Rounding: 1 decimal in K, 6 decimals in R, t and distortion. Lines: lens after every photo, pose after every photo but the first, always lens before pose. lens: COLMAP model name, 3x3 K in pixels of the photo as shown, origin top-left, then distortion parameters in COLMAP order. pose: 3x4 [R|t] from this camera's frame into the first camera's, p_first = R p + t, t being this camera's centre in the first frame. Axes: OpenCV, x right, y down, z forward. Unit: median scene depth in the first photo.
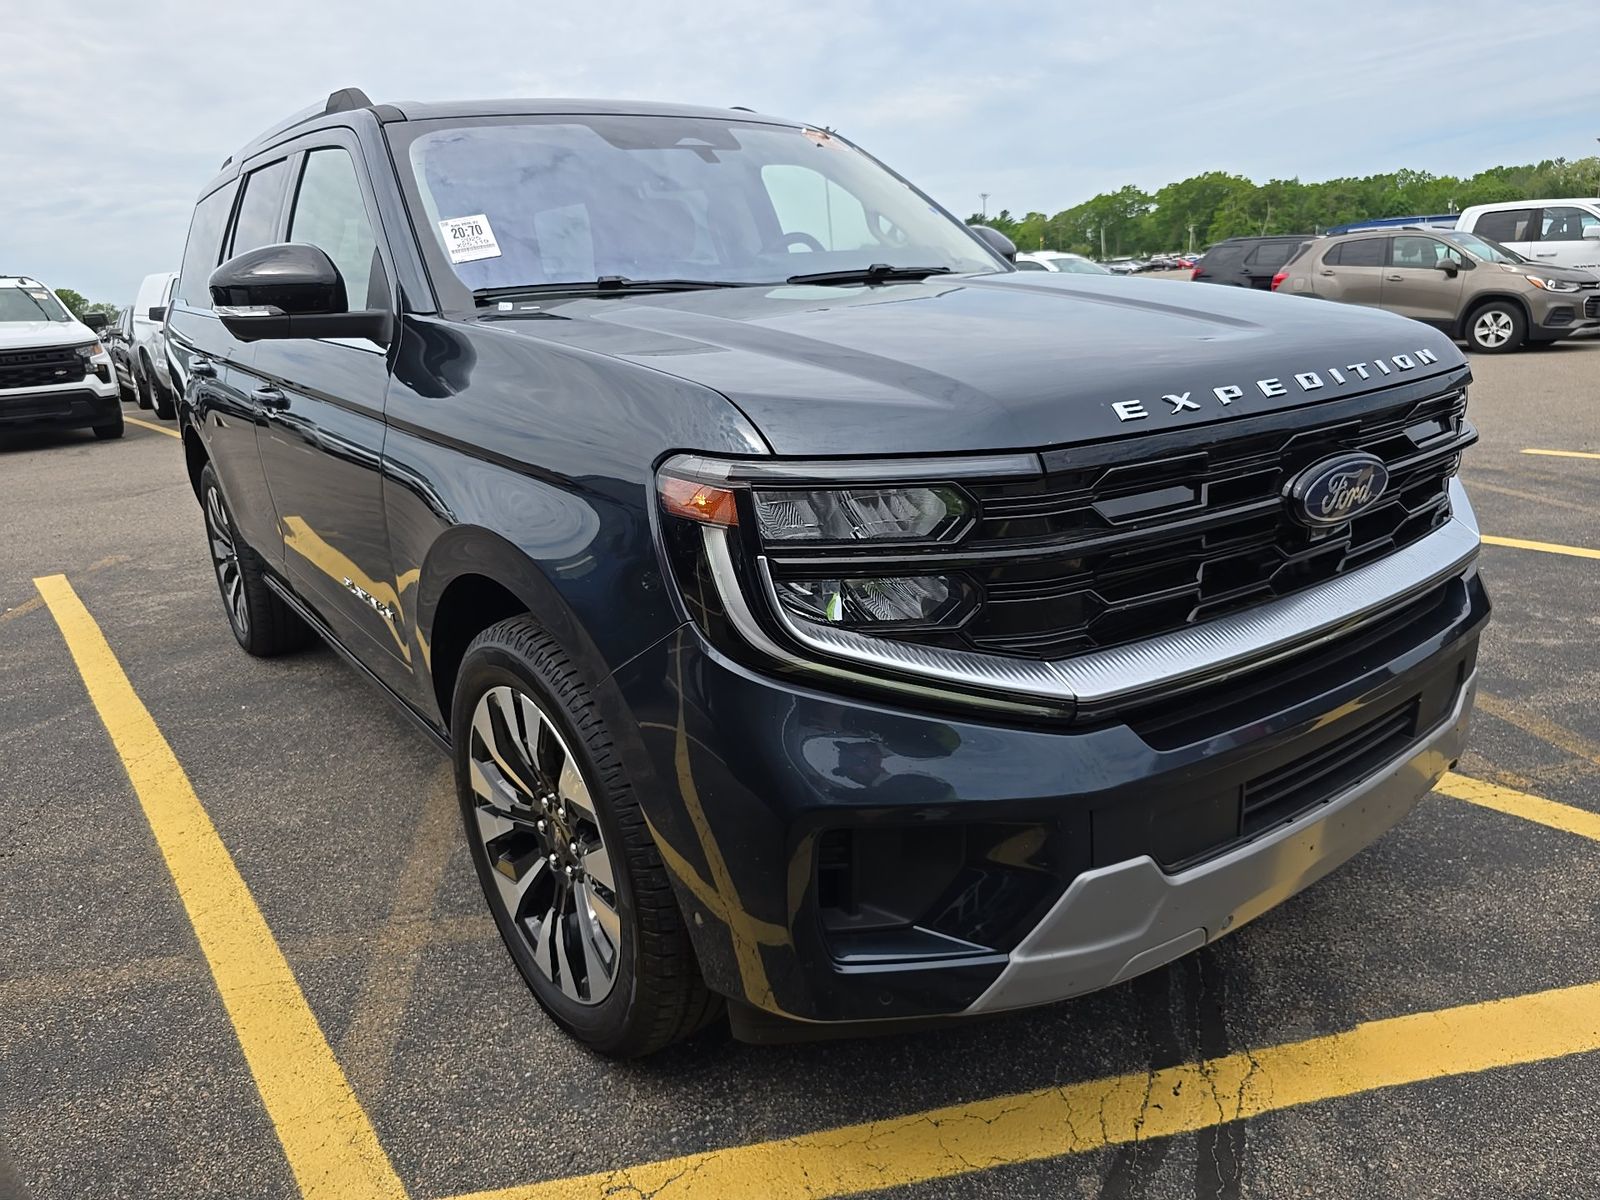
lens RADIAL K [[1158.1, 0, 791.3], [0, 1158.1, 613.5], [0, 0, 1]] dist [0.002780, -0.014136]
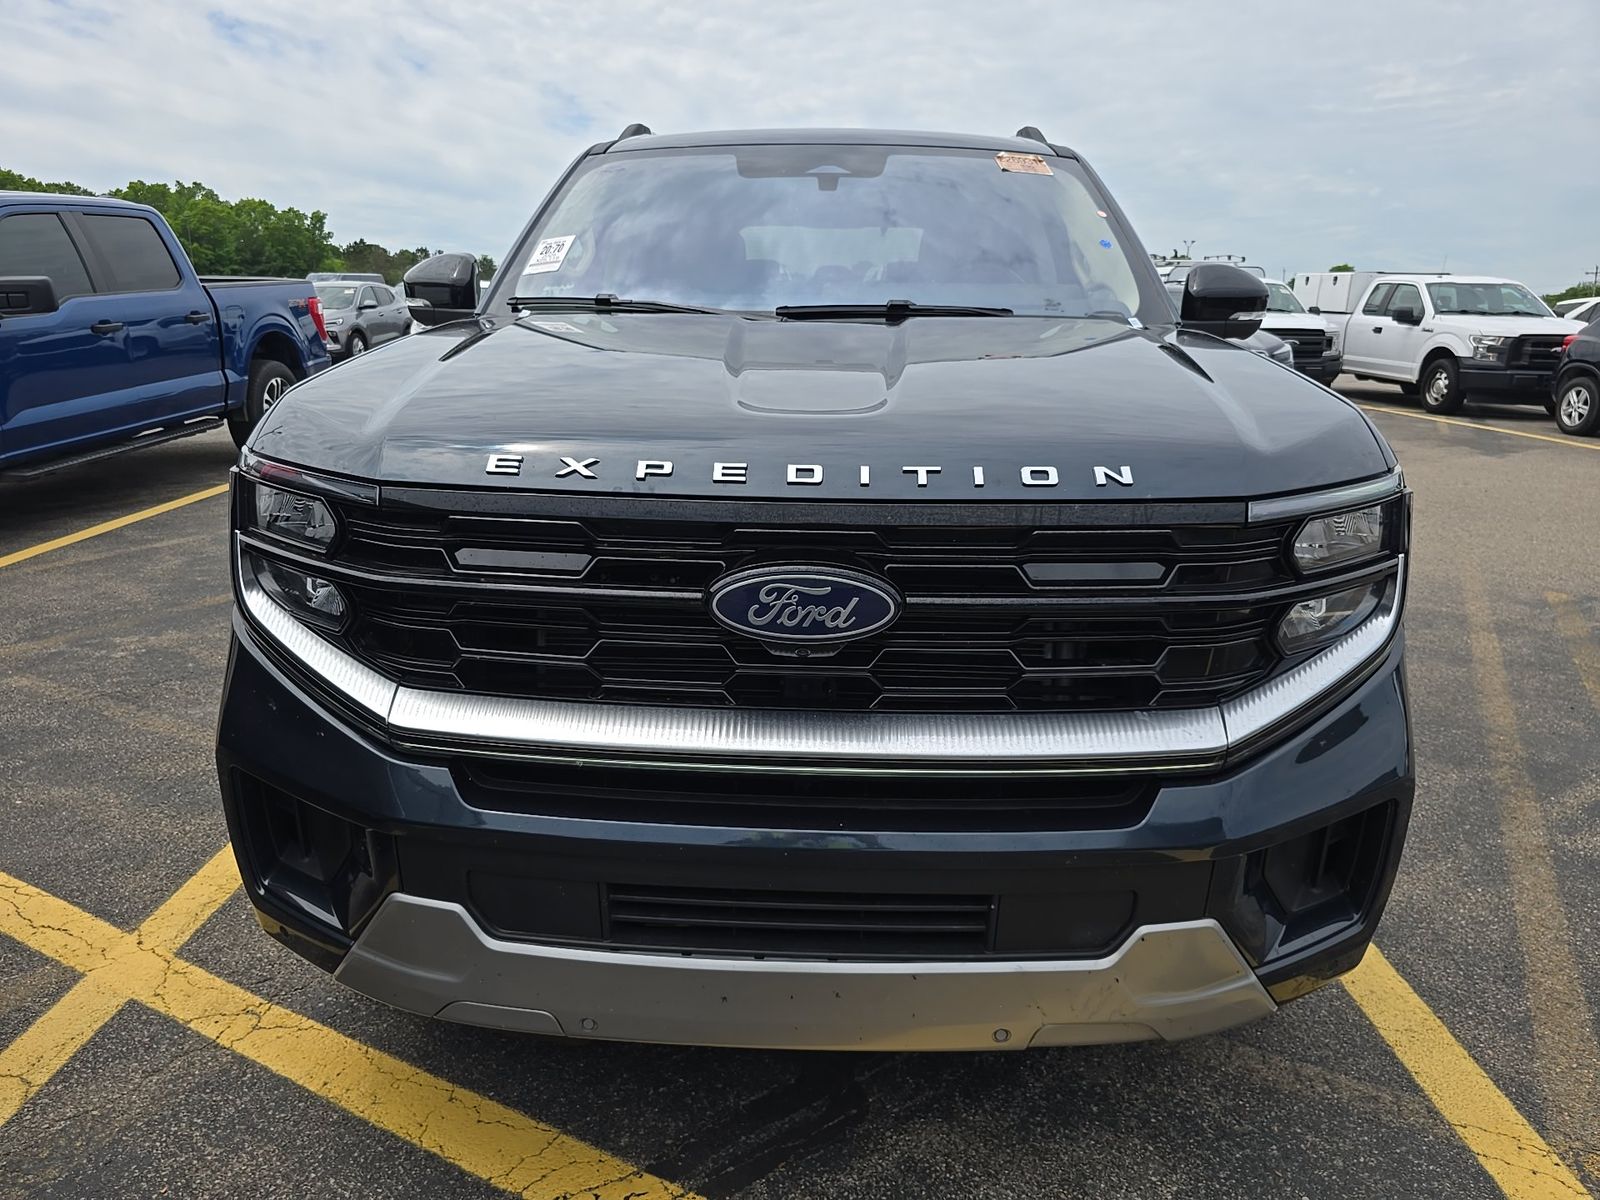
lens RADIAL K [[1158.1, 0, 787.7], [0, 1158.1, 599.7], [0, 0, 1]] dist [0.002780, -0.014136]
pose [[0.761963, 0.227353, -0.606402, 0.882654], [-0.231579, 0.970094, 0.072722, -0.153034], [0.604801, 0.085018, 0.791826, 0.292921]]
